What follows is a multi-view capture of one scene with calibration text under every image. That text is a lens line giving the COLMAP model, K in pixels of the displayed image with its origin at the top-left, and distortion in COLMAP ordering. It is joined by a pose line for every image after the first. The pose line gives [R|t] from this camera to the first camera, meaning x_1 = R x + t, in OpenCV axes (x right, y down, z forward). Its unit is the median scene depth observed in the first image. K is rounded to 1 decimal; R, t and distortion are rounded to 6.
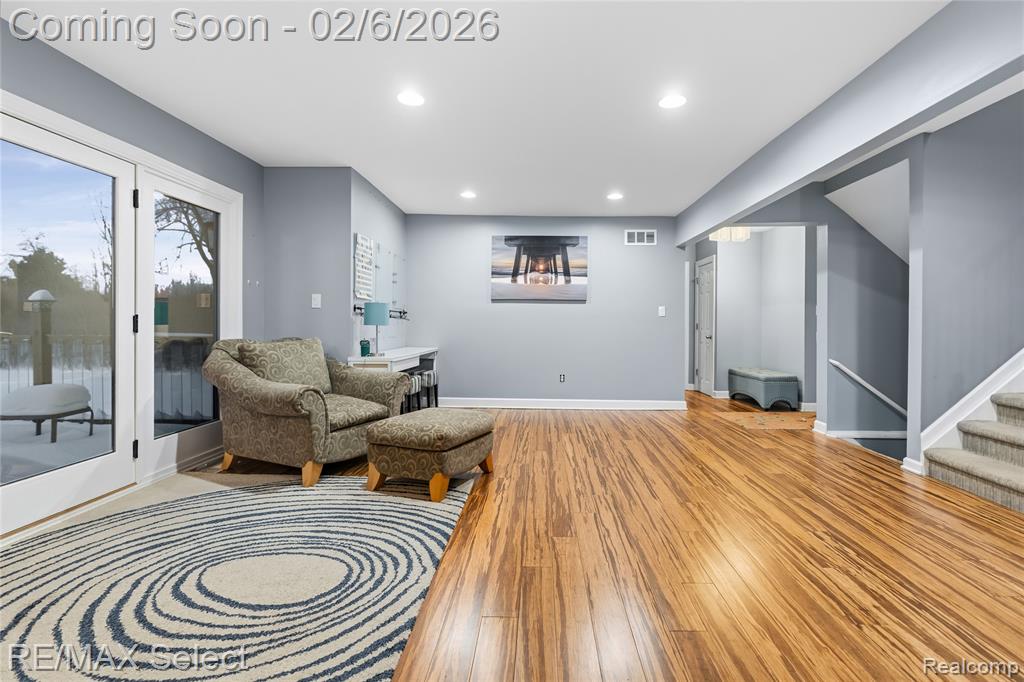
lens RADIAL K [[482.7, 0, 519.3], [0, 482.7, 327.3], [0, 0, 1]] dist [-0.003934, 0.000818]
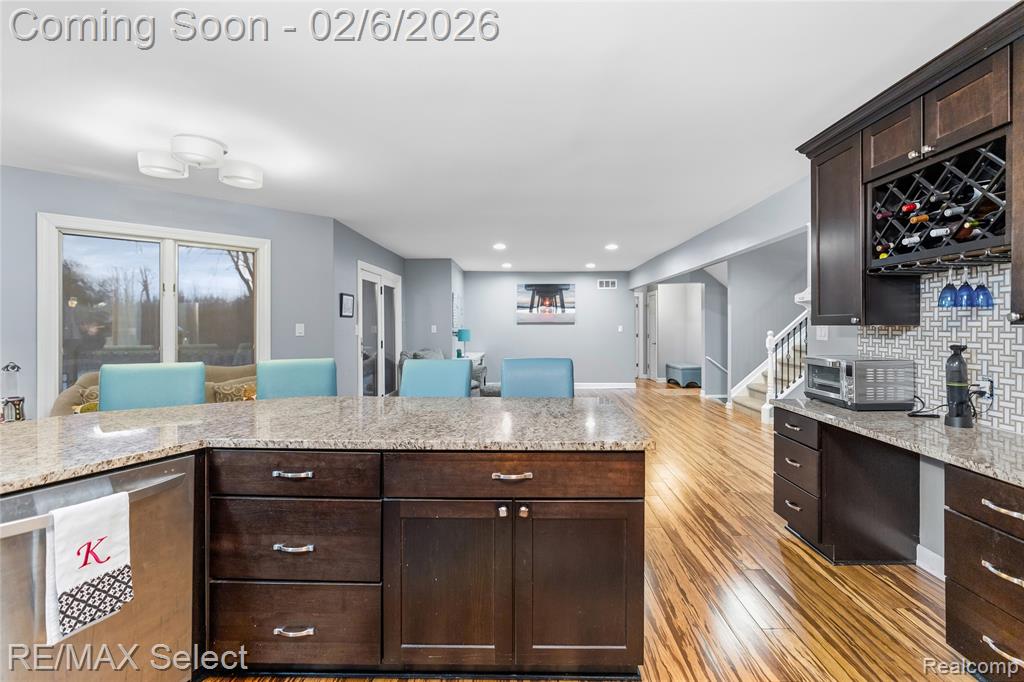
lens RADIAL K [[482.7, 0, 519.3], [0, 482.7, 327.3], [0, 0, 1]] dist [-0.003934, 0.000818]
pose [[0.999586, -0.011391, 0.026418, -0.167440], [0.011526, 0.999921, -0.004963, -0.061149], [-0.026359, 0.005266, 0.999639, -1.145608]]
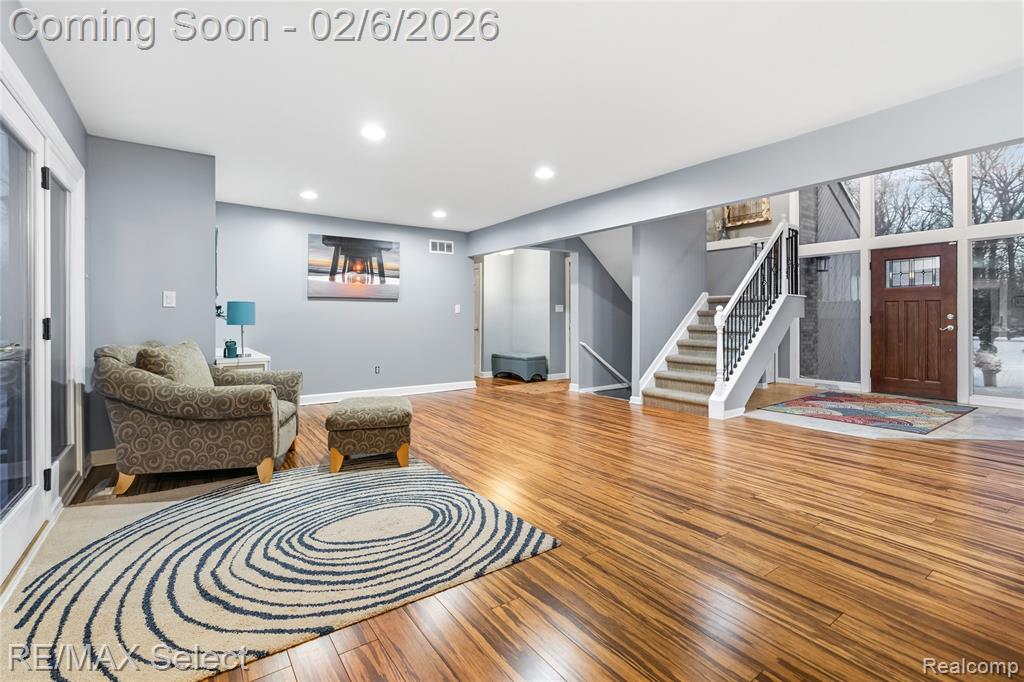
lens RADIAL K [[487.2, 0, 535.1], [0, 487.2, 317.3], [0, 0, 1]] dist [-0.000053, 0.000407]
pose [[0.785088, -0.009202, 0.619316, -0.562808], [0.012856, 0.999916, -0.001440, -0.013690], [-0.619251, 0.009093, 0.785141, -0.160090]]
